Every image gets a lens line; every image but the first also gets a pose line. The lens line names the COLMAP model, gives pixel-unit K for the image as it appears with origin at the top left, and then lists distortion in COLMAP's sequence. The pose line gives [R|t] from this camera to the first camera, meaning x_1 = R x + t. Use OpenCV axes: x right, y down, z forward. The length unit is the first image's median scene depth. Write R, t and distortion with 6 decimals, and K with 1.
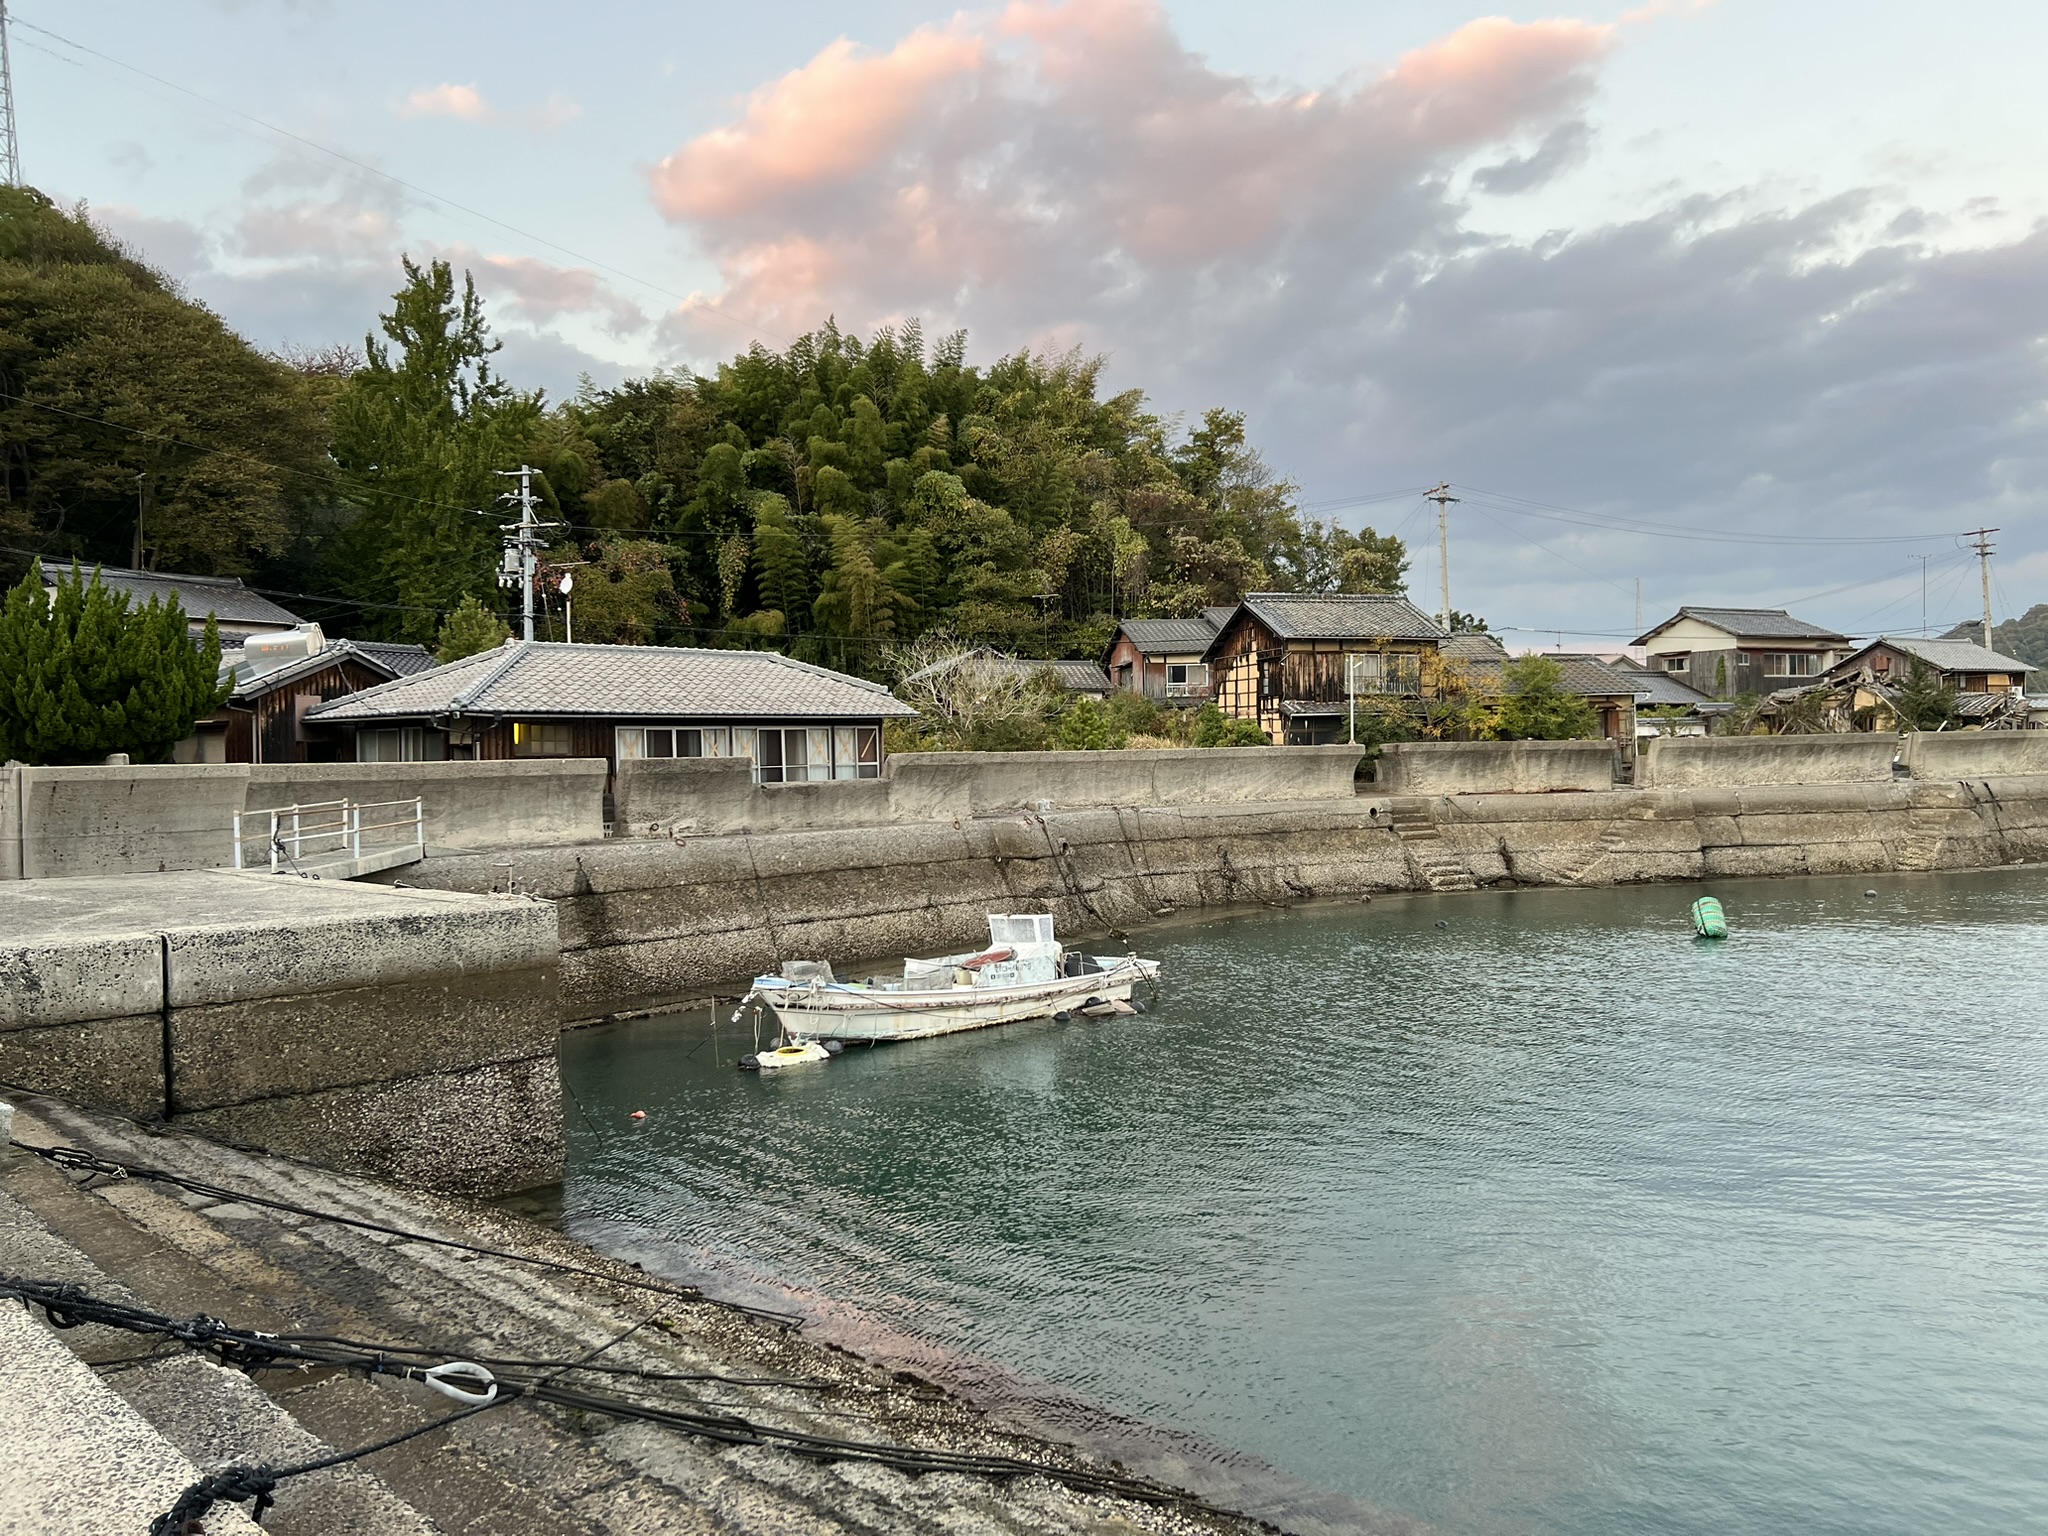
lens RADIAL K [[1536.2, 0, 1019.2], [0, 1536.2, 769.6], [0, 0, 1]] dist [0.052883, -0.054142]
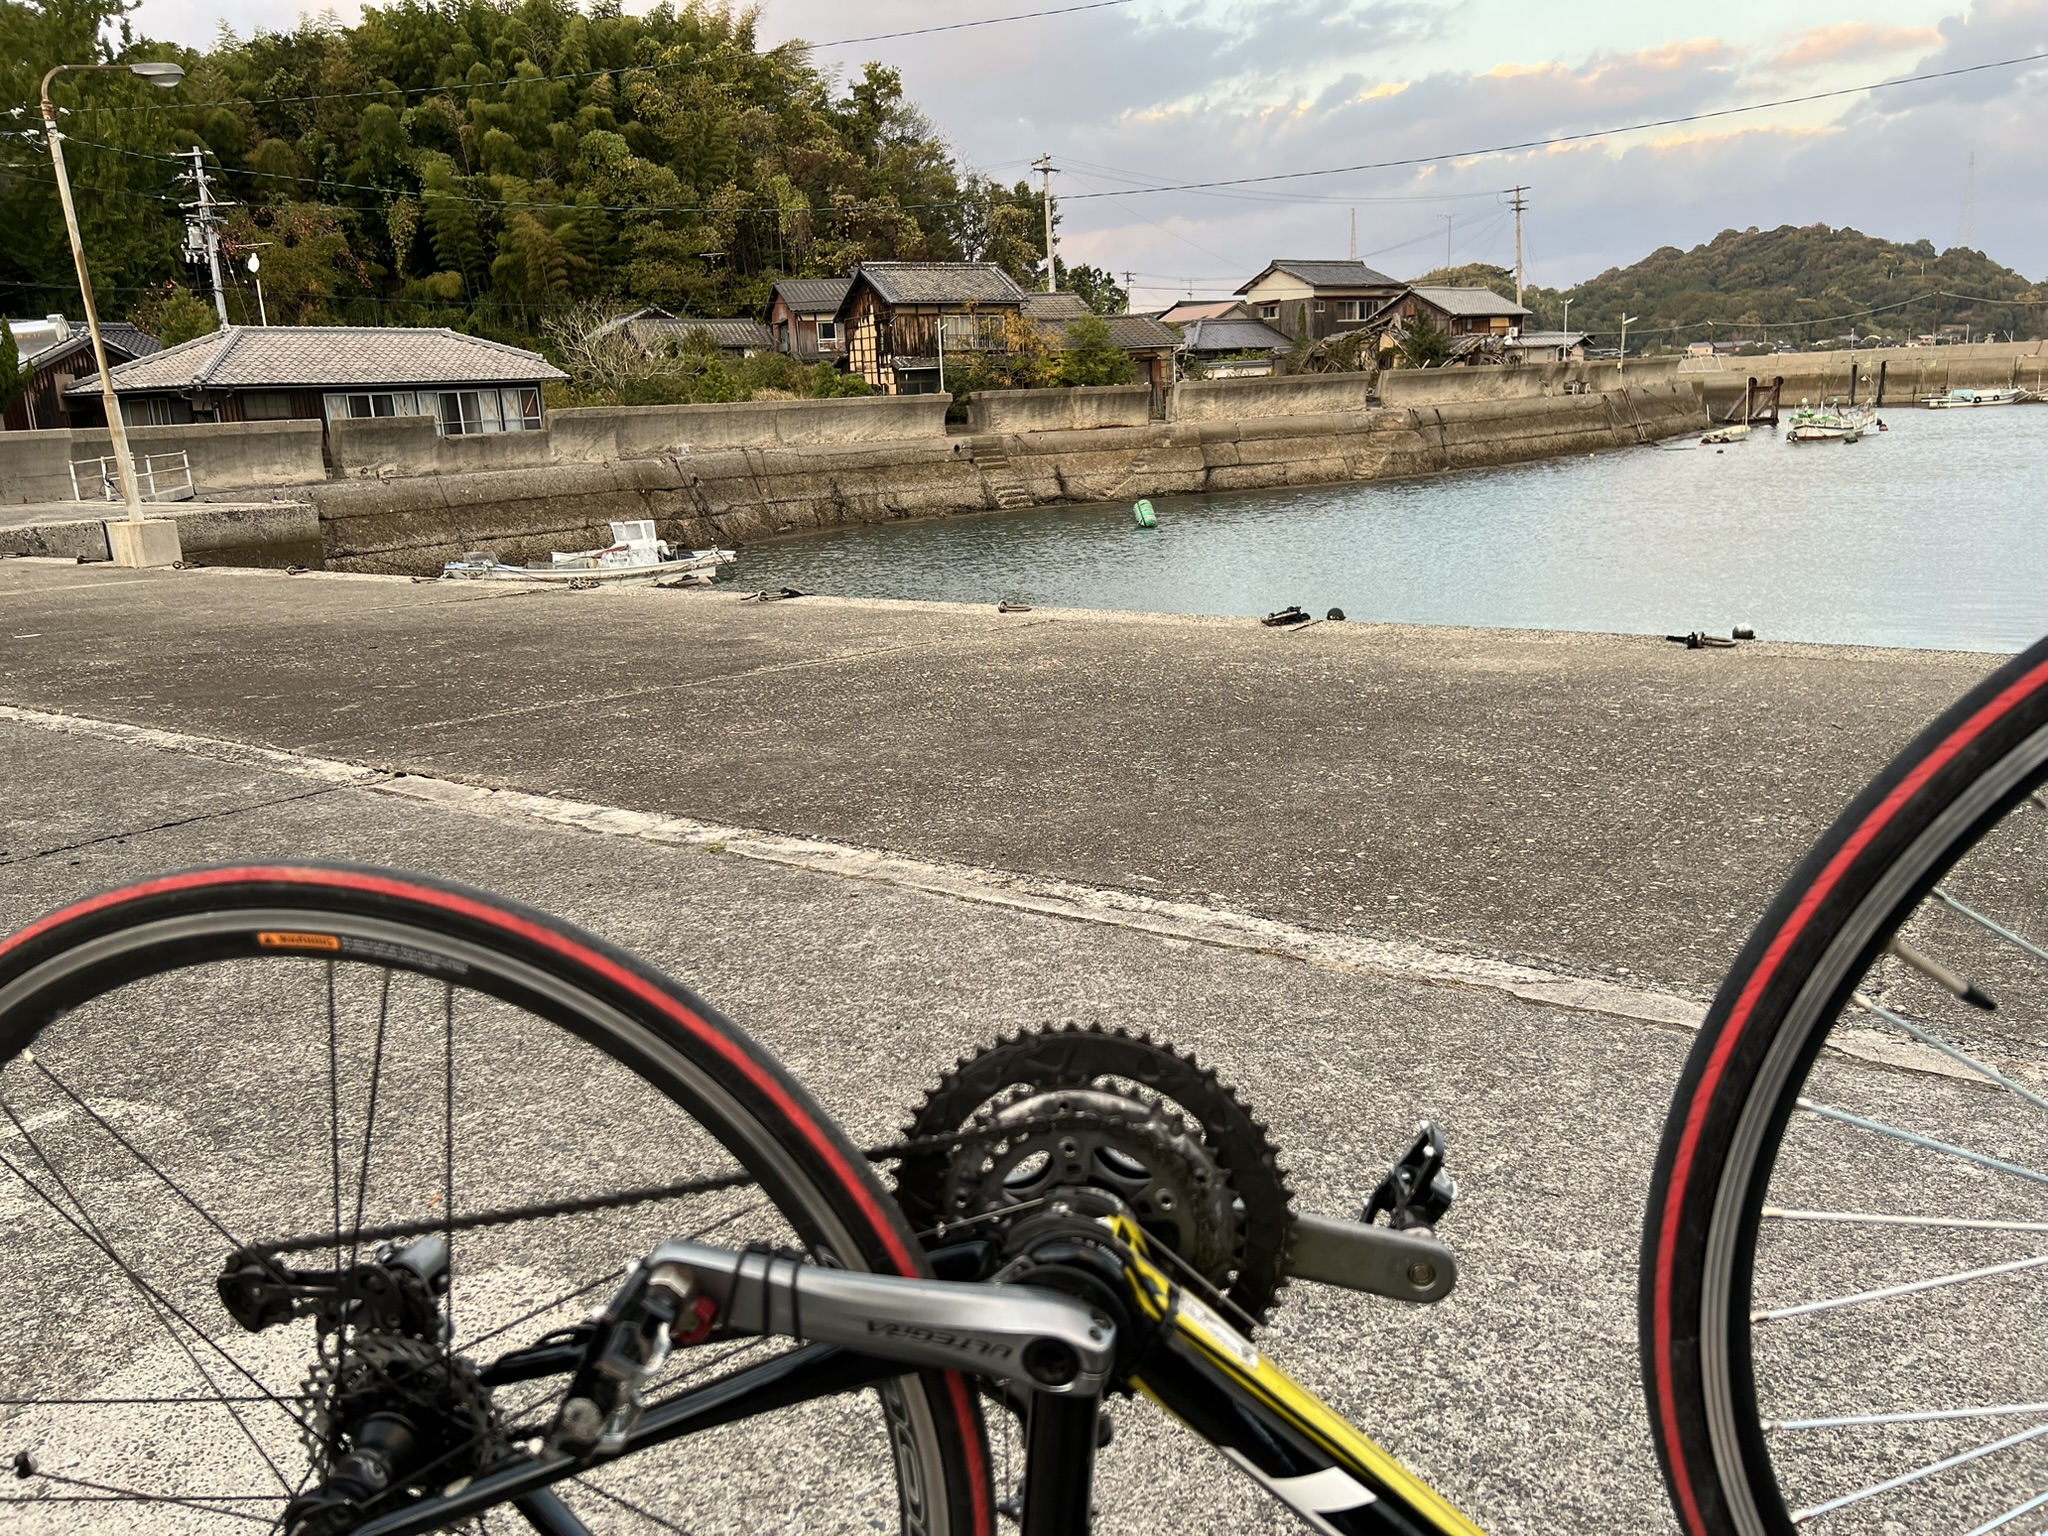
lens RADIAL K [[1536.2, 0, 1016.0], [0, 1536.2, 762.4], [0, 0, 1]] dist [0.052883, -0.054142]
pose [[0.985728, -0.062614, 0.156265, 0.054037], [0.026925, 0.974946, 0.220806, 0.001185], [-0.166176, -0.213447, 0.962718, -0.250237]]
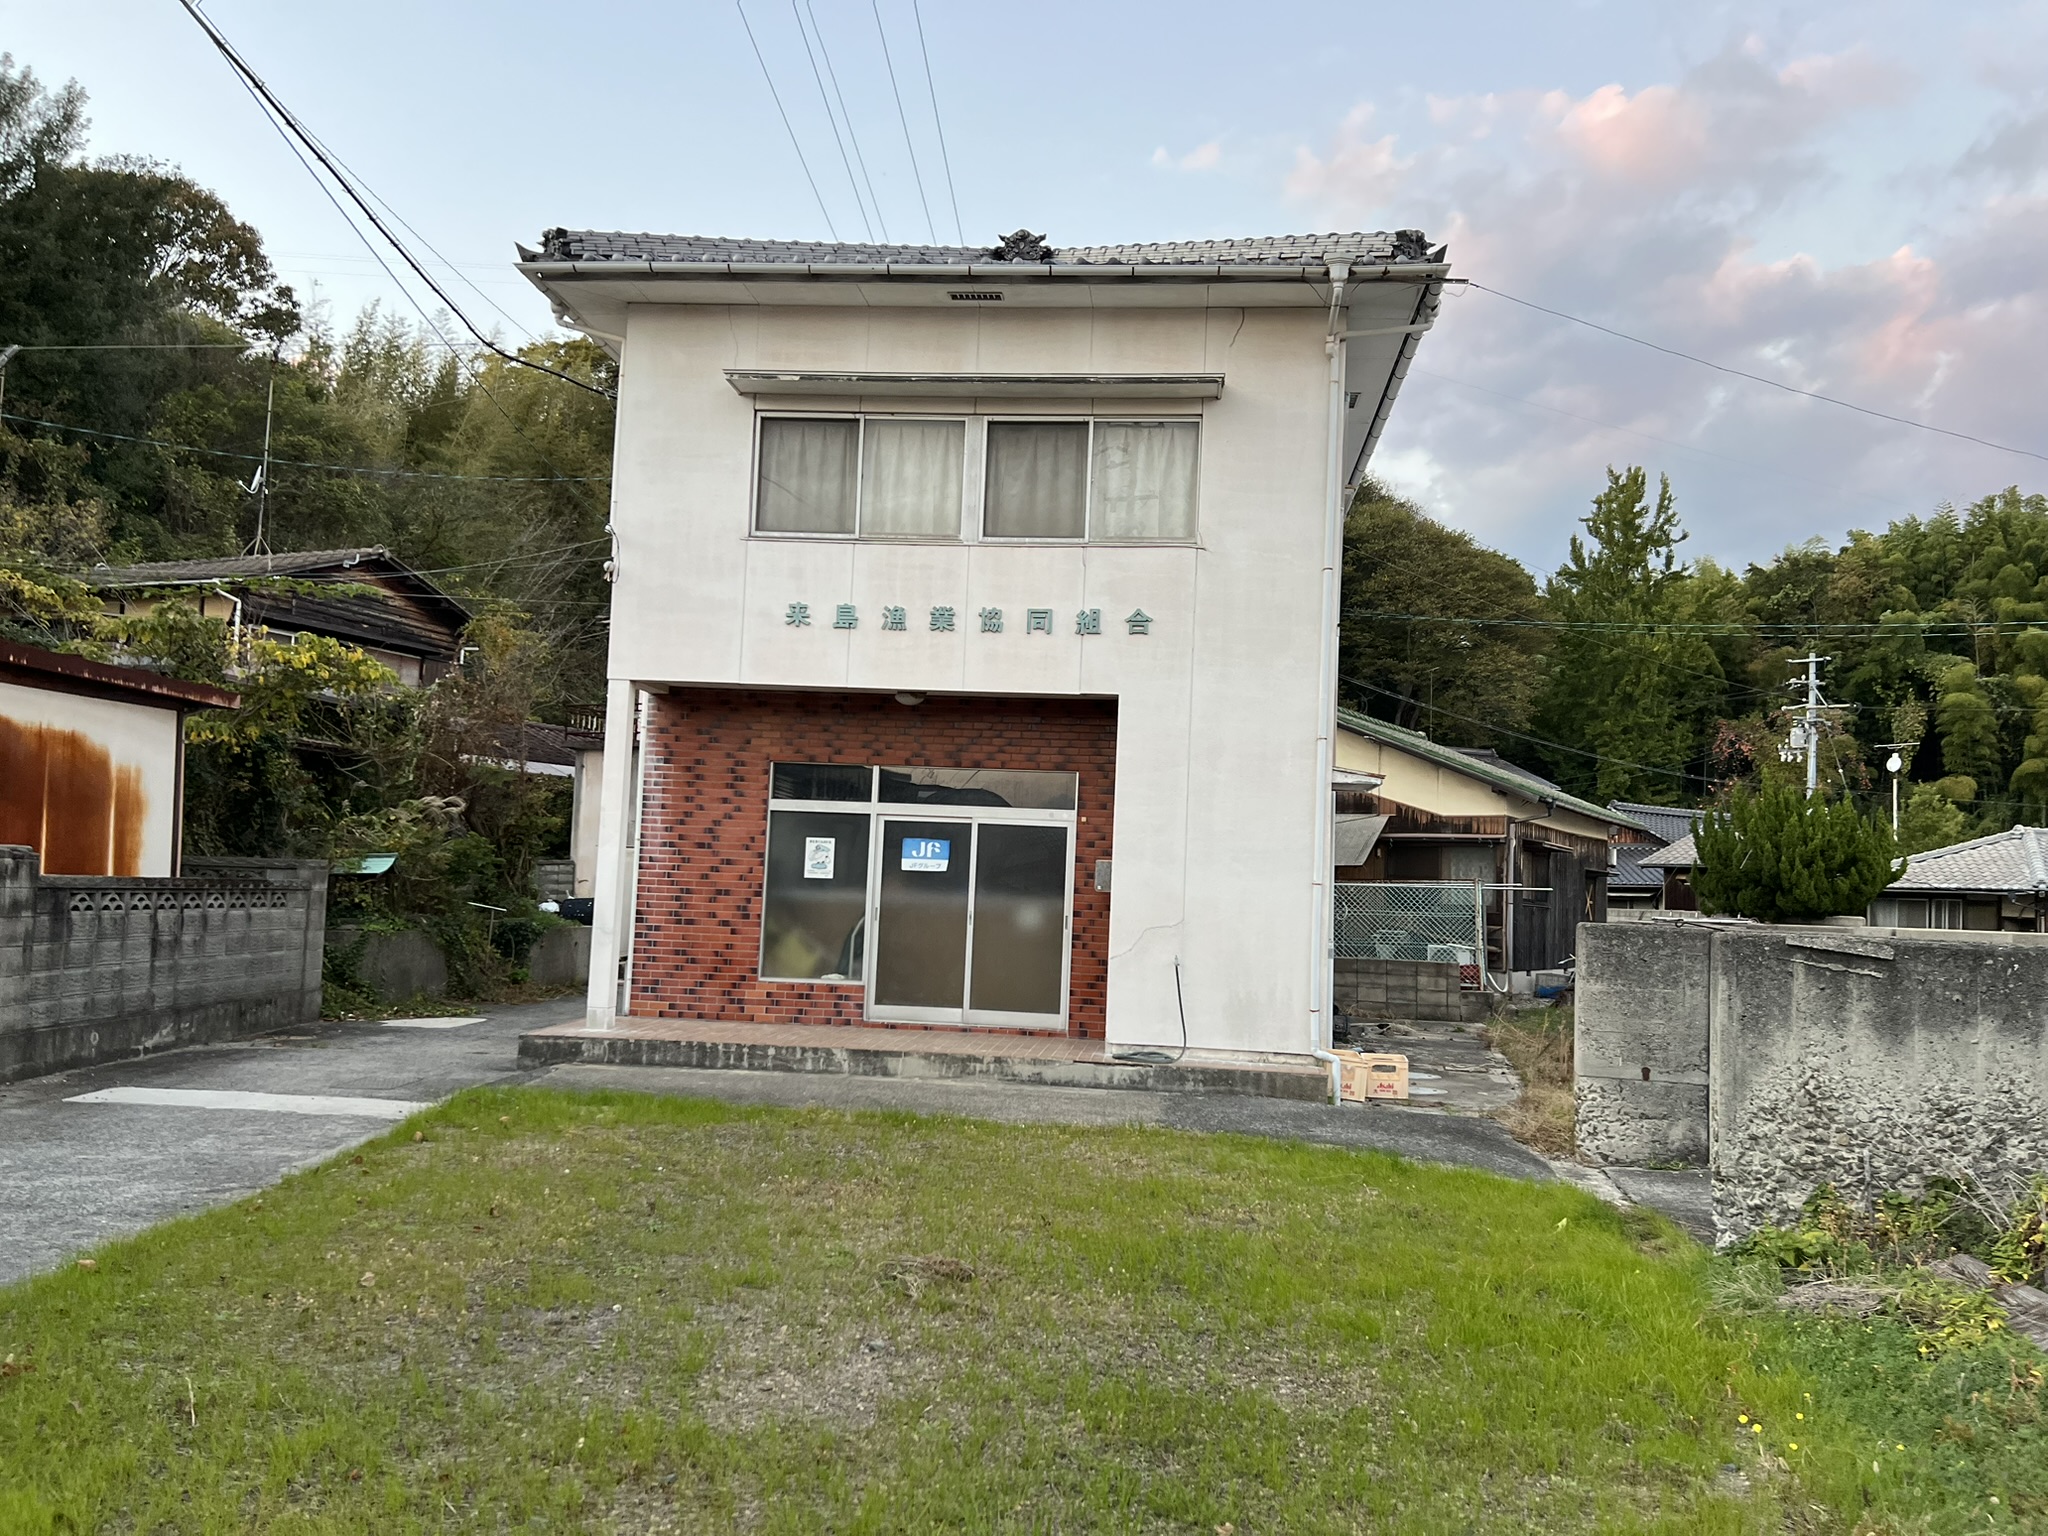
lens RADIAL K [[1536.2, 0, 1027.0], [0, 1536.2, 757.1], [0, 0, 1]] dist [0.052883, -0.054142]
pose [[0.841637, 0.005368, -0.540018, -0.188589], [-0.059169, 0.994847, -0.082328, 0.002319], [0.536793, 0.101242, 0.837617, -0.223658]]
